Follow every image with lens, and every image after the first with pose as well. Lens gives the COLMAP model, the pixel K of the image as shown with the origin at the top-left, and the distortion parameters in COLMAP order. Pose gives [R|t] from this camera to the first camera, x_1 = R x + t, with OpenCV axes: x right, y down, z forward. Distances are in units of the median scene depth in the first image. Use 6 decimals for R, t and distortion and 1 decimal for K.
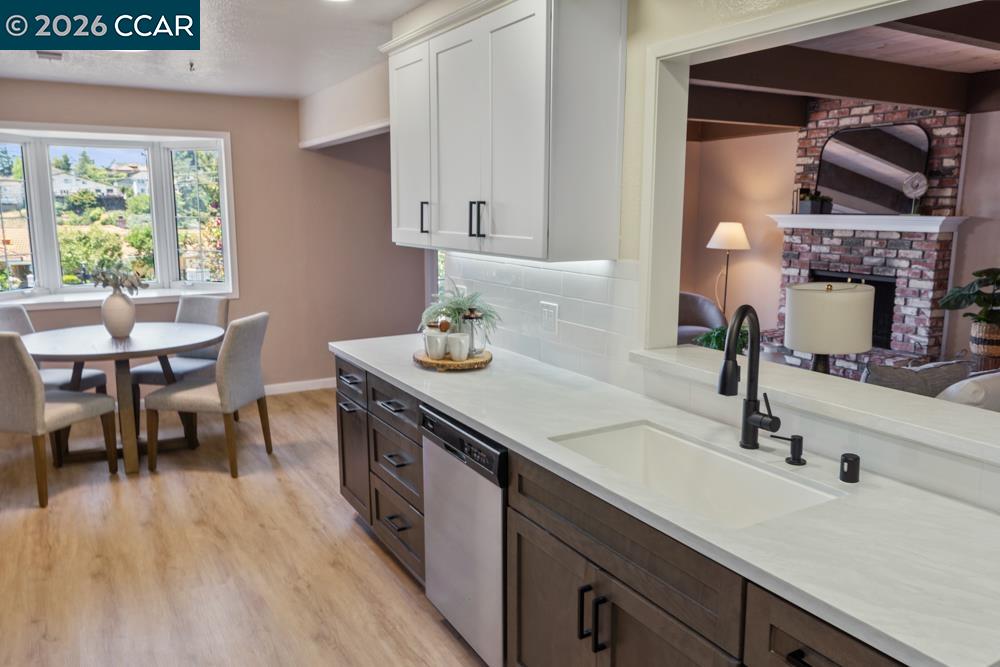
lens RADIAL K [[733.1, 0, 500.0], [0, 733.1, 333.5], [0, 0, 1]] dist [-0.000363, -0.000504]
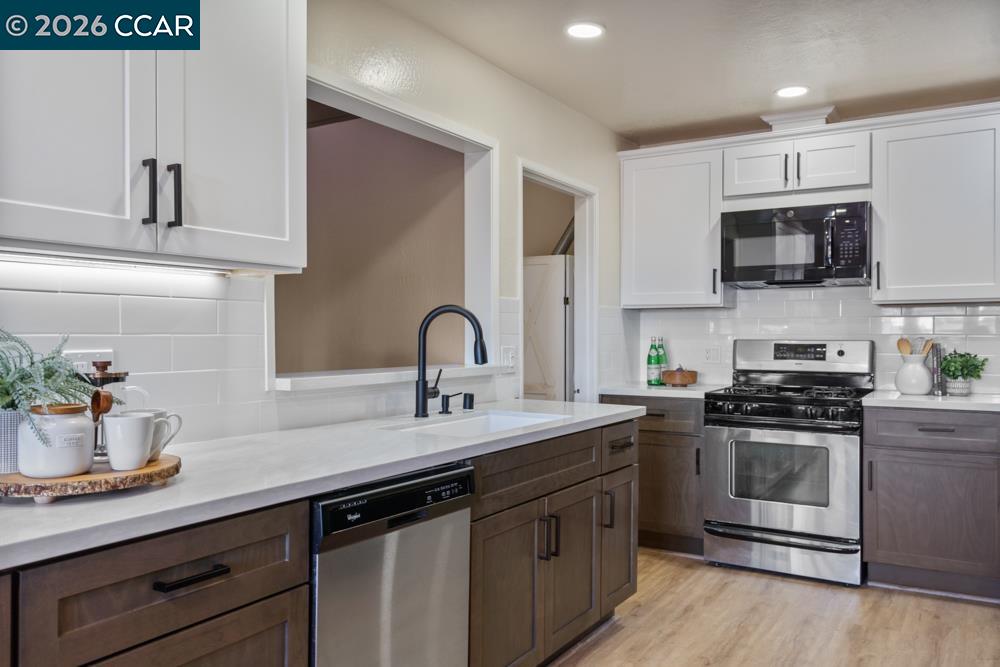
lens RADIAL K [[770.7, 0, 500.0], [0, 770.7, 333.5], [0, 0, 1]] dist [0.007775, 0.000786]
pose [[-0.465980, -0.003129, 0.884790, -0.936918], [0.149538, 0.985330, 0.082240, -0.084381], [-0.872067, 0.170632, -0.458676, 1.473324]]
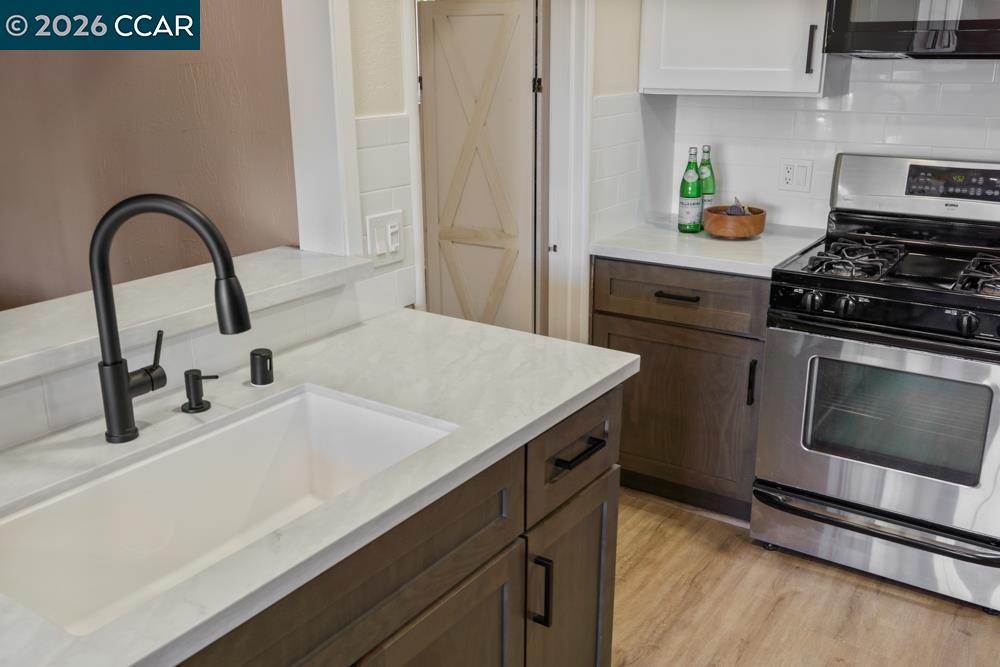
lens RADIAL K [[927.7, 0, 500.0], [0, 927.7, 333.5], [0, 0, 1]] dist [0.006027, 0.011141]
pose [[-0.425745, -0.266546, 0.864694, -0.424053], [0.160510, 0.918225, 0.362077, -0.148178], [-0.890493, 0.292944, -0.348146, 0.957657]]
